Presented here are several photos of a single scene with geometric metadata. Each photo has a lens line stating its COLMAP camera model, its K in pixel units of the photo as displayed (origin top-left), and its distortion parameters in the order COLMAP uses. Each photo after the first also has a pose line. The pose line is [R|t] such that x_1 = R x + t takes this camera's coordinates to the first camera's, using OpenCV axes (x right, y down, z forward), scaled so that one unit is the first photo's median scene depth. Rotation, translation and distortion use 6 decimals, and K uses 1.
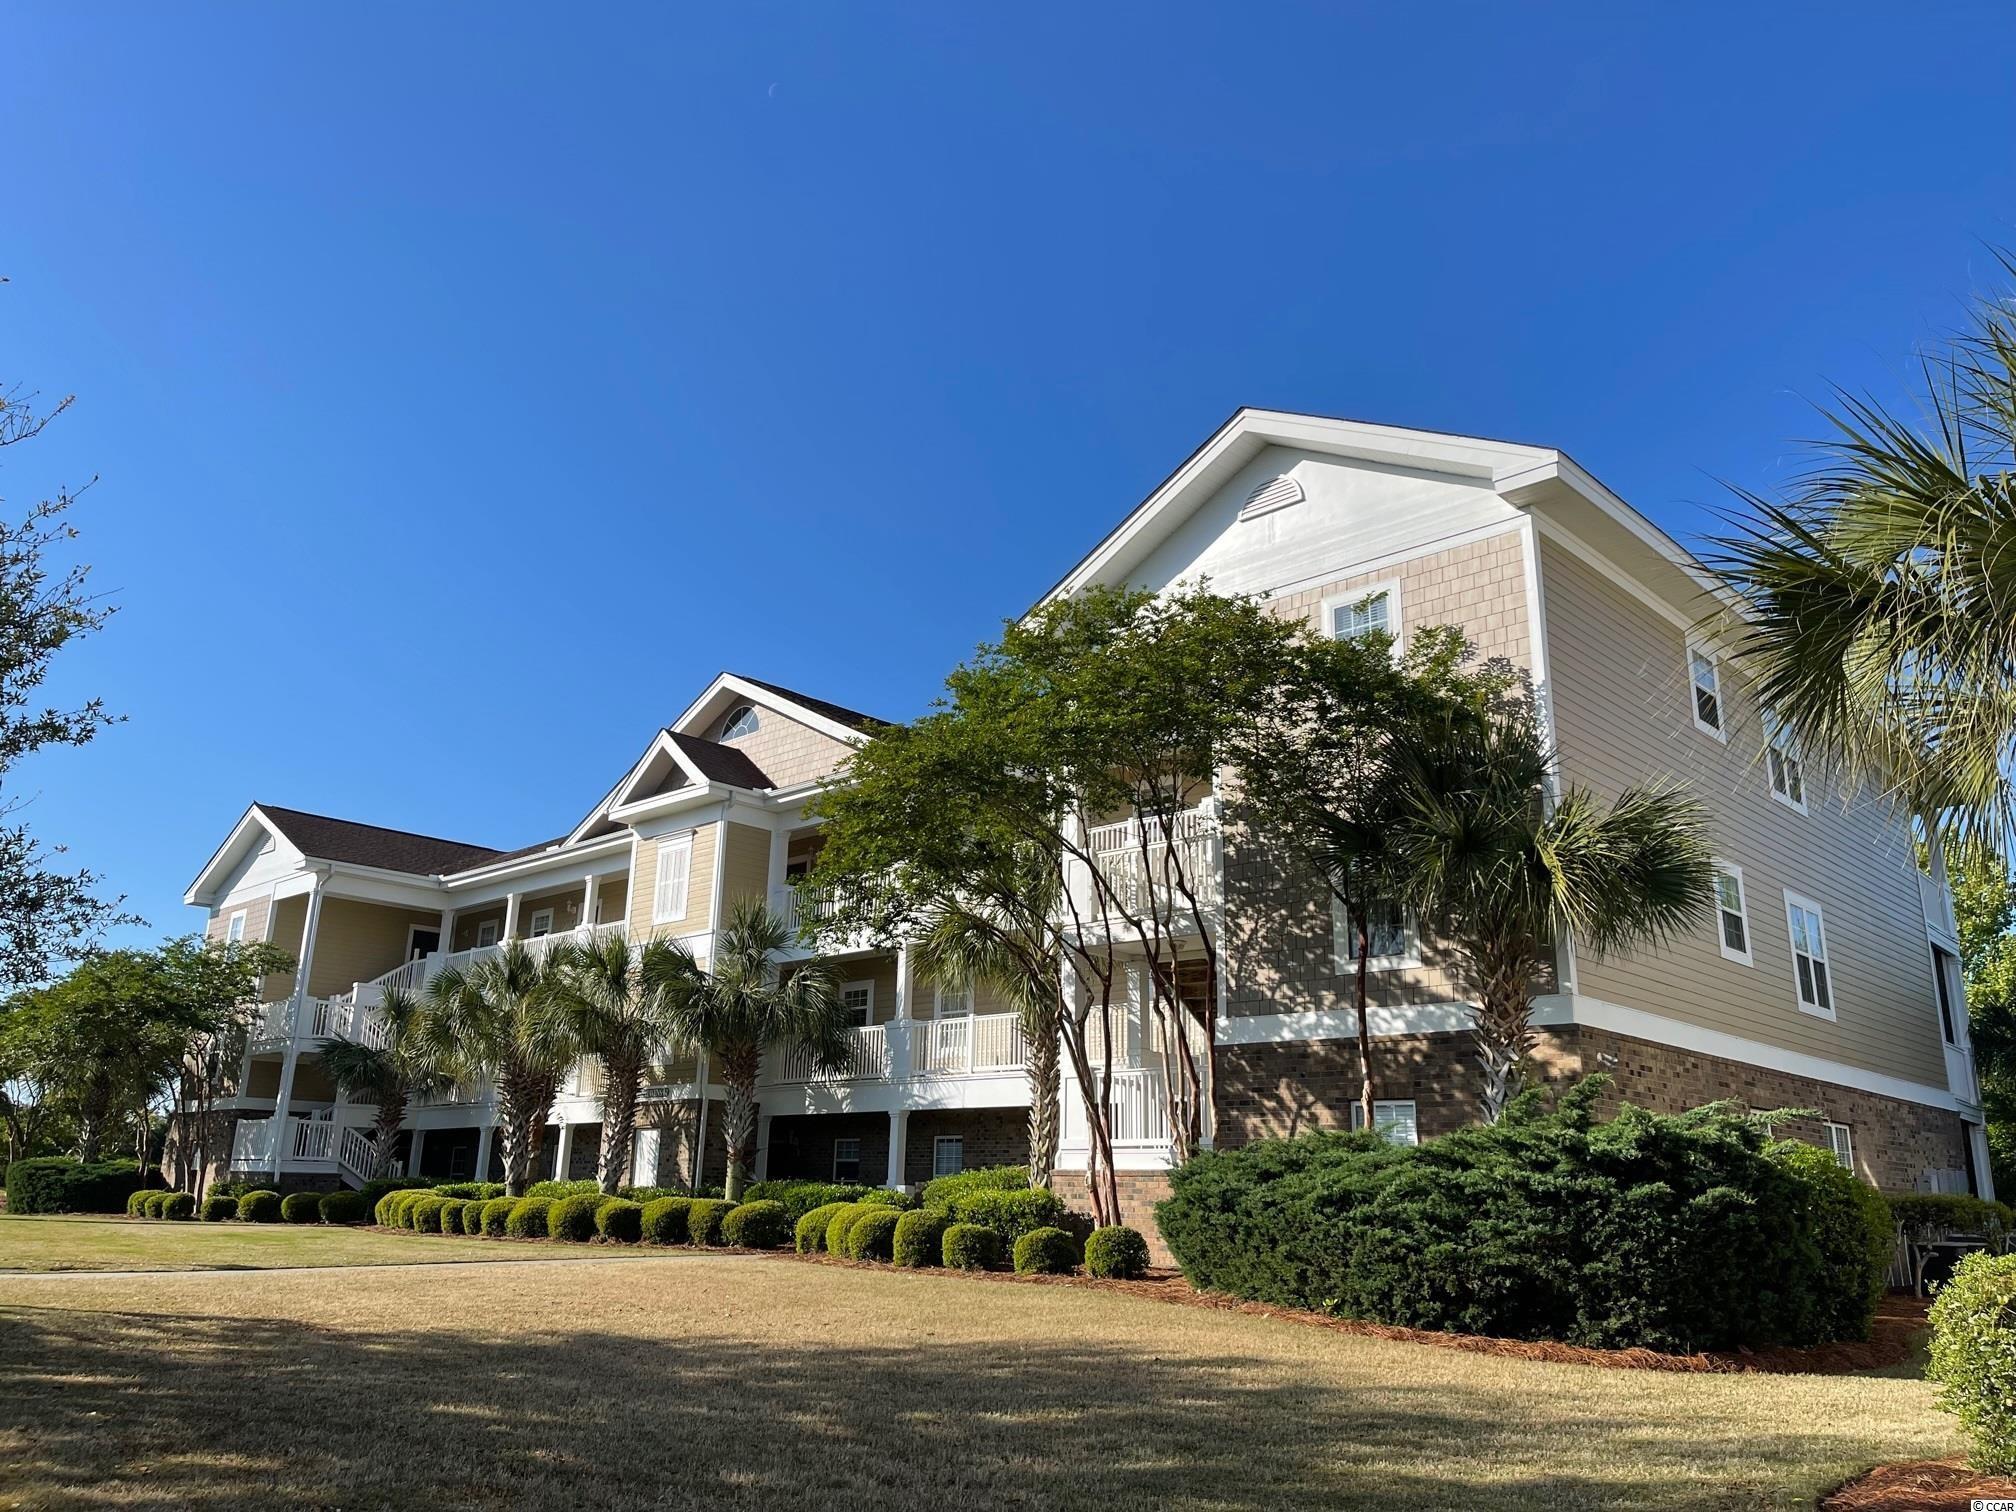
lens RADIAL K [[1517.5, 0, 1008.0], [0, 1517.5, 756.0], [0, 0, 1]] dist [0.030911, 0.000204]
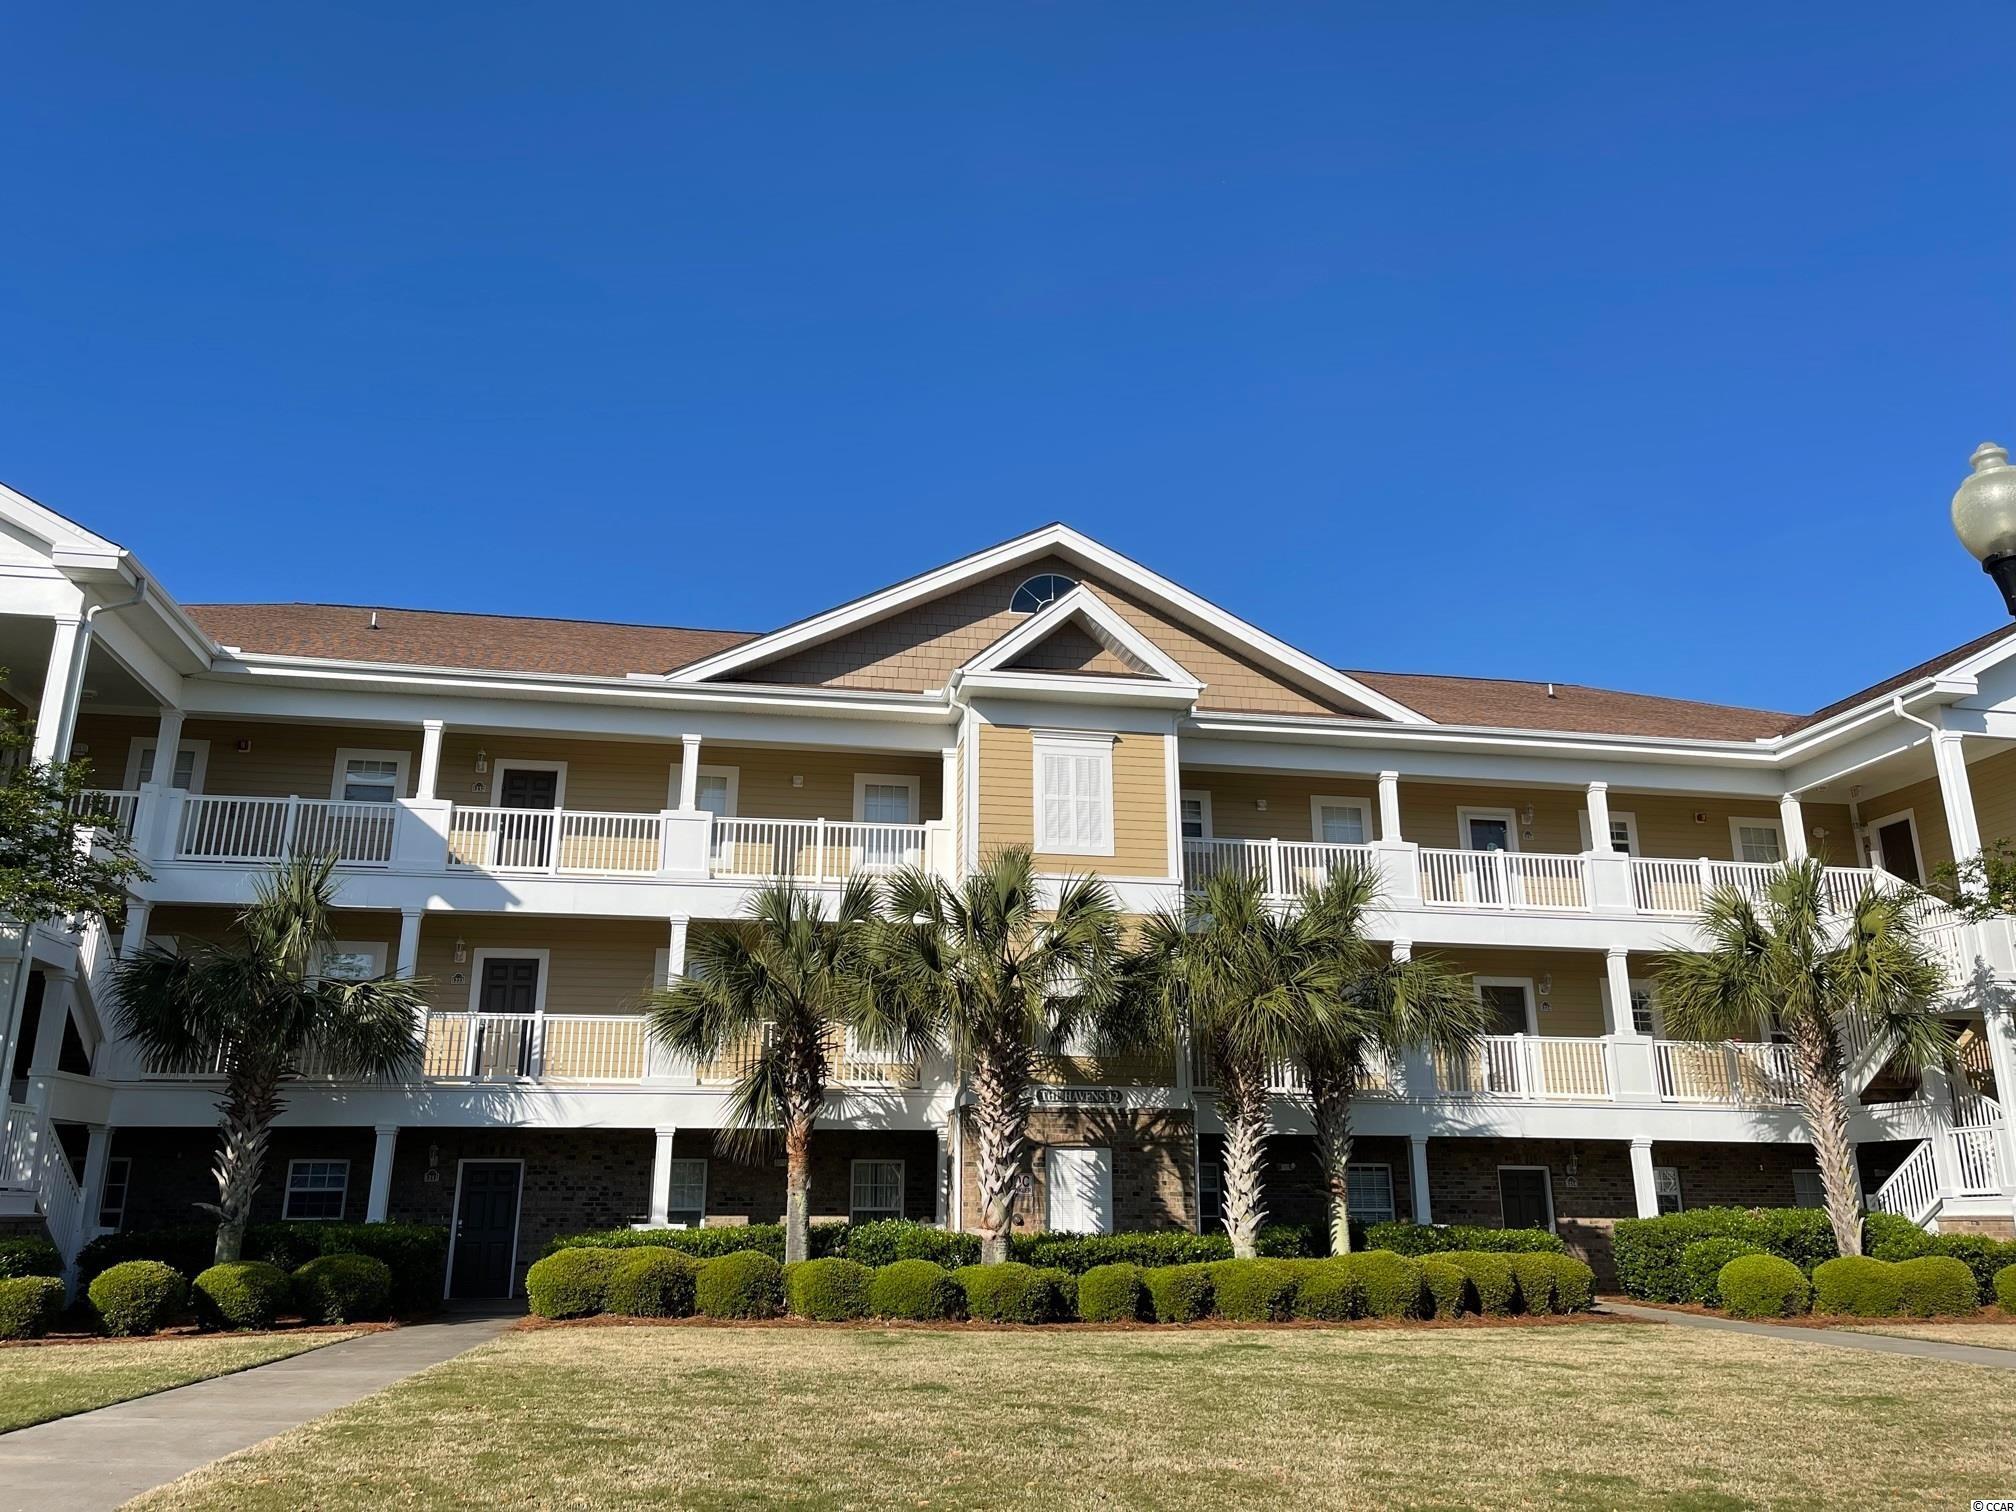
lens RADIAL K [[1517.5, 0, 1008.0], [0, 1517.5, 756.0], [0, 0, 1]] dist [0.030911, 0.000204]
pose [[0.582165, 0.213898, 0.784431, -0.847227], [-0.216430, 0.970735, -0.104075, 0.152333], [-0.783736, -0.109186, 0.611421, 0.627243]]
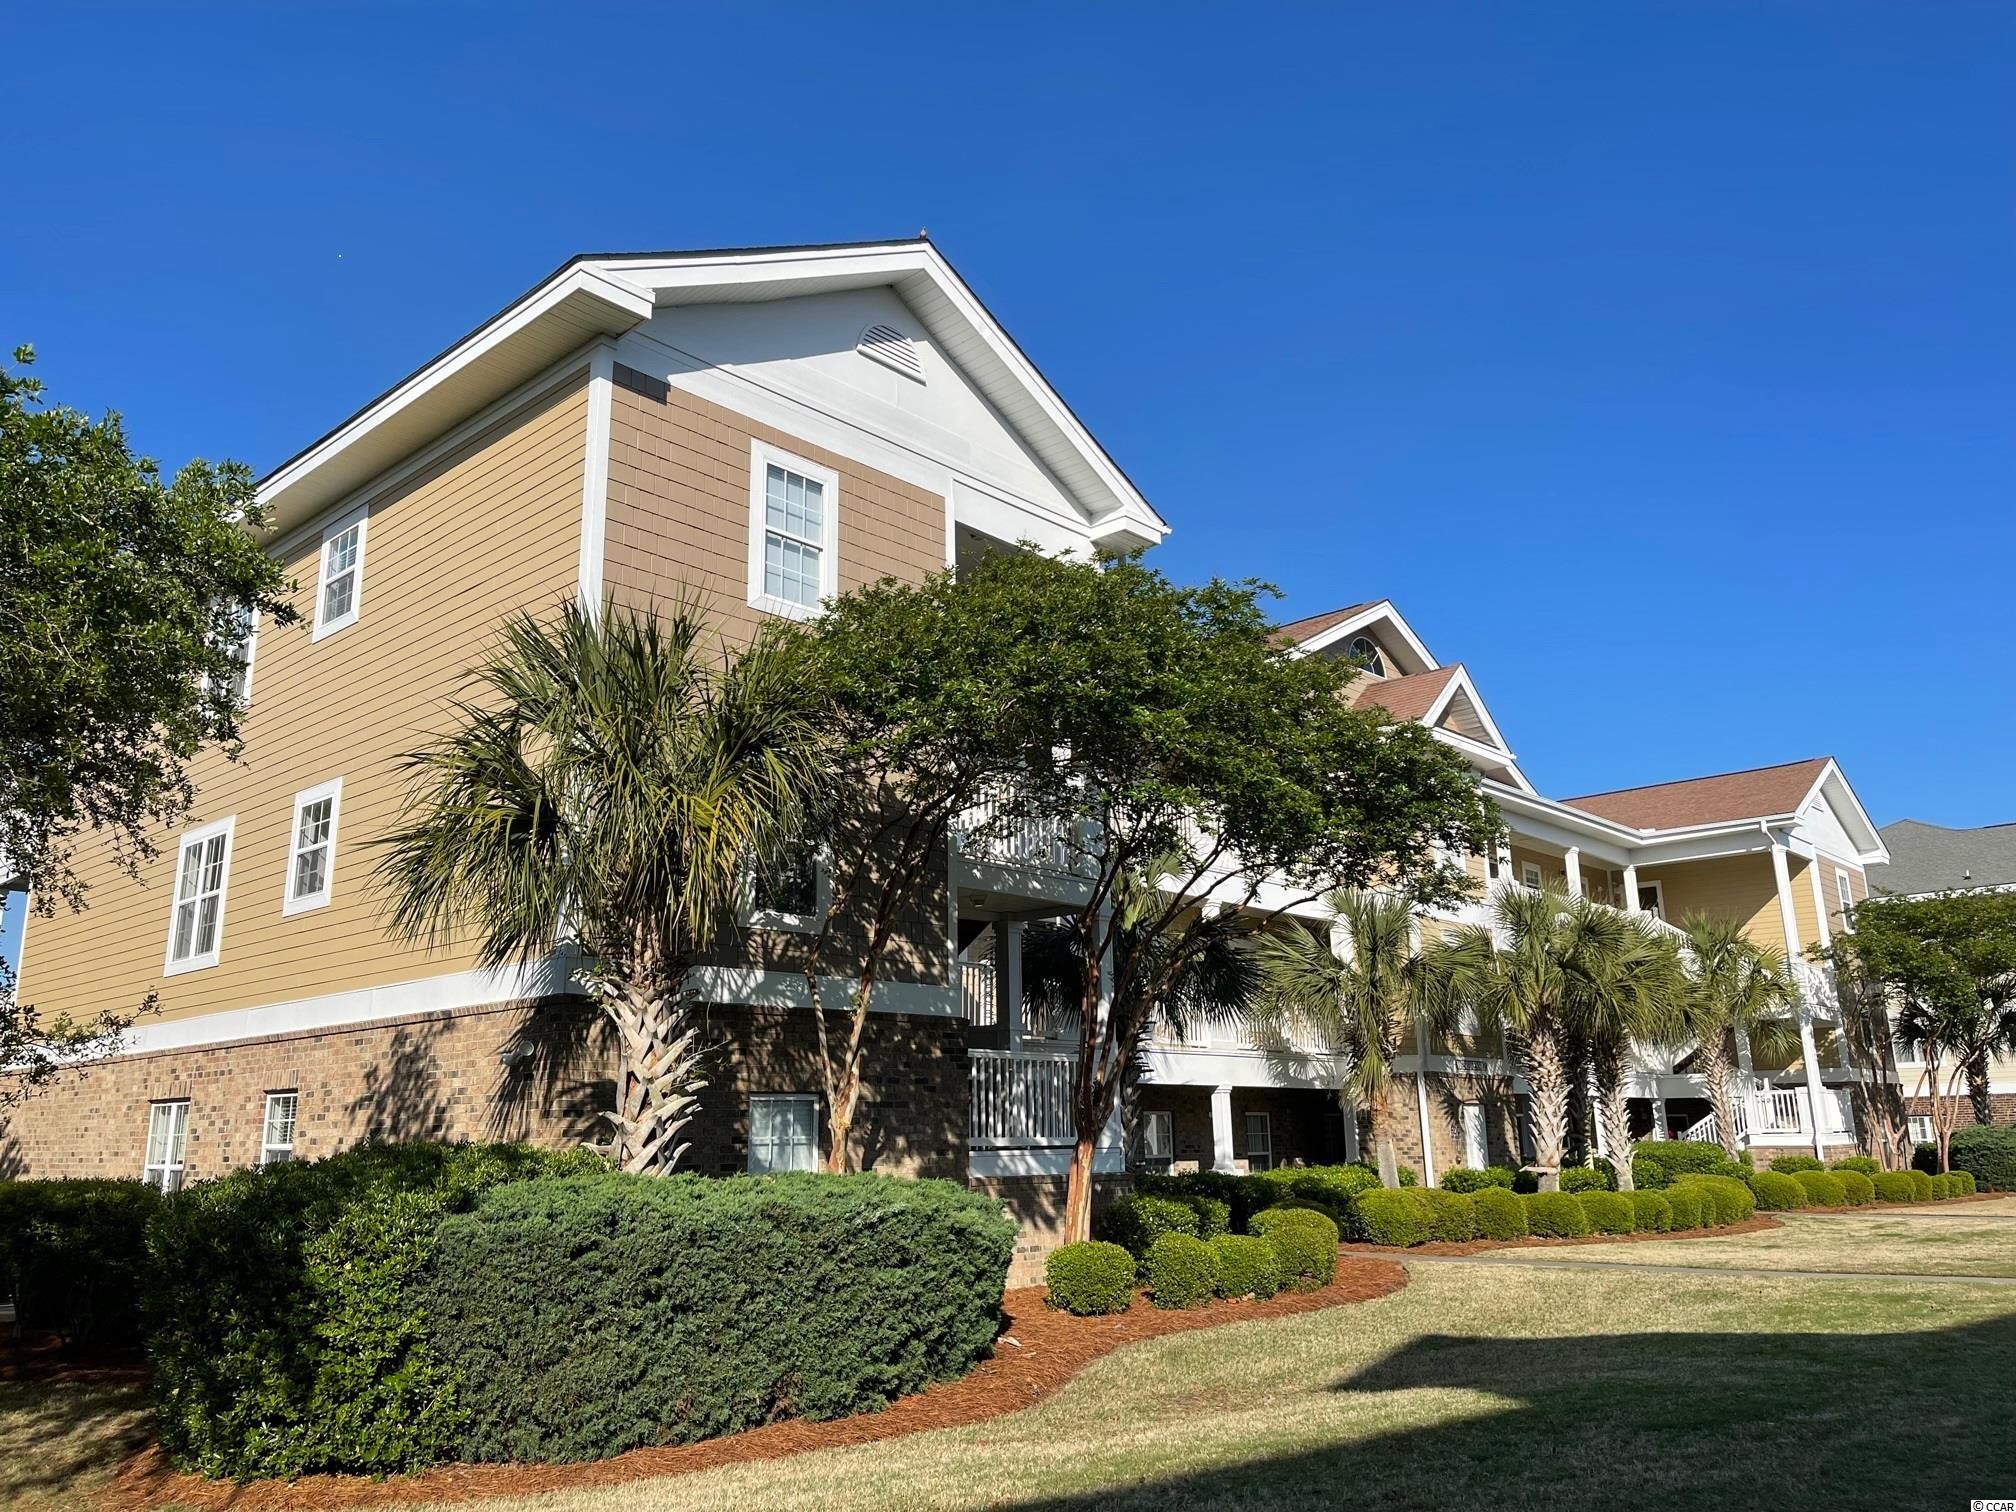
lens RADIAL K [[1517.5, 0, 1008.0], [0, 1517.5, 756.0], [0, 0, 1]] dist [0.030911, 0.000204]
pose [[-0.021432, 0.222819, 0.974624, -1.174435], [-0.266676, 0.938255, -0.220368, 0.327827], [-0.963548, -0.264632, 0.039312, 1.301397]]
